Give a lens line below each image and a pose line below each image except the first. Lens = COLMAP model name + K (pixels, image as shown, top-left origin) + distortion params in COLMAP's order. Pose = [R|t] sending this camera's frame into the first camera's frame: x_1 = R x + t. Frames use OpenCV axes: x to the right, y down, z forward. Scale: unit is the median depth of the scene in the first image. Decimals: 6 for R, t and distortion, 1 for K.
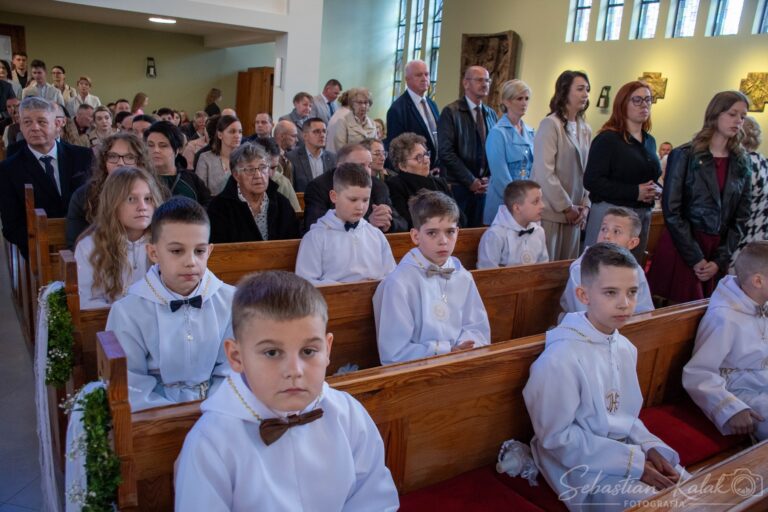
lens RADIAL K [[605.7, 0, 383.8], [0, 605.7, 255.9], [0, 0, 1]] dist [-0.110228, 0.070719]
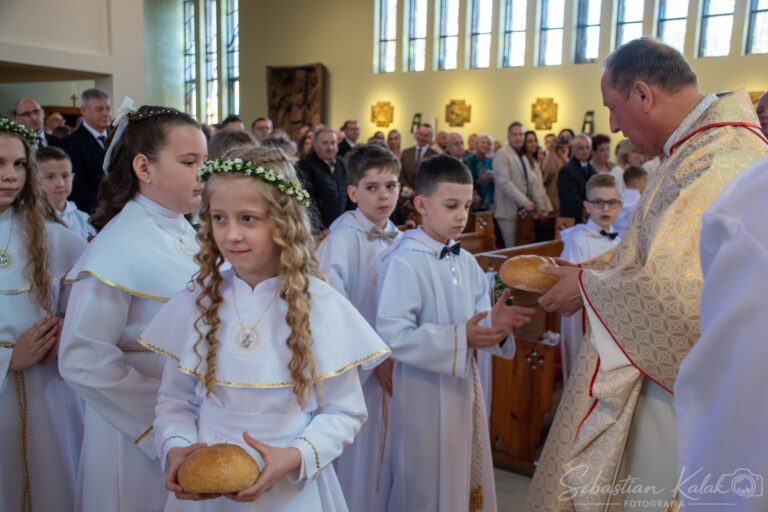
lens RADIAL K [[794.5, 0, 373.6], [0, 794.5, 266.6], [0, 0, 1]] dist [0.066874, 0.000000]
pose [[0.933920, -0.107318, 0.340992, -0.243180], [0.132962, 0.989721, -0.052672, 0.061516], [-0.331835, 0.094531, 0.938589, -0.340252]]
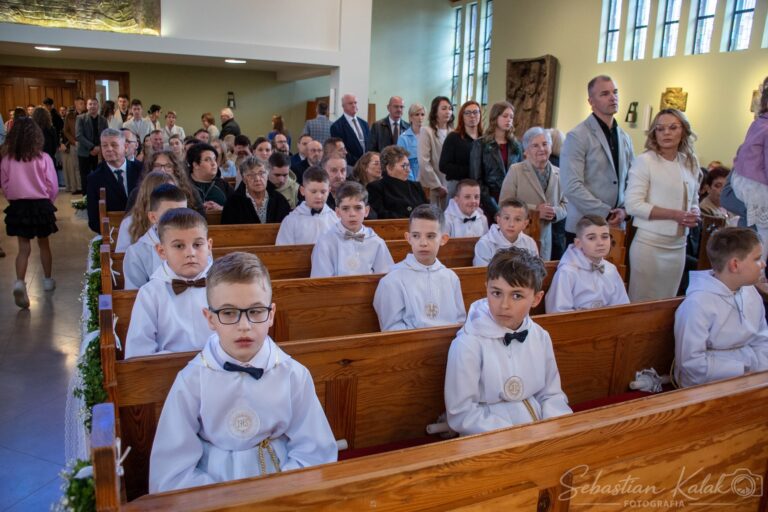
lens RADIAL K [[605.7, 0, 393.2], [0, 605.7, 247.1], [0, 0, 1]] dist [-0.110228, 0.070719]
pose [[0.989854, -0.006895, -0.141918, 0.102106], [-0.000818, 0.998529, -0.054217, 0.034037], [0.142083, 0.053783, 0.988392, -0.107146]]
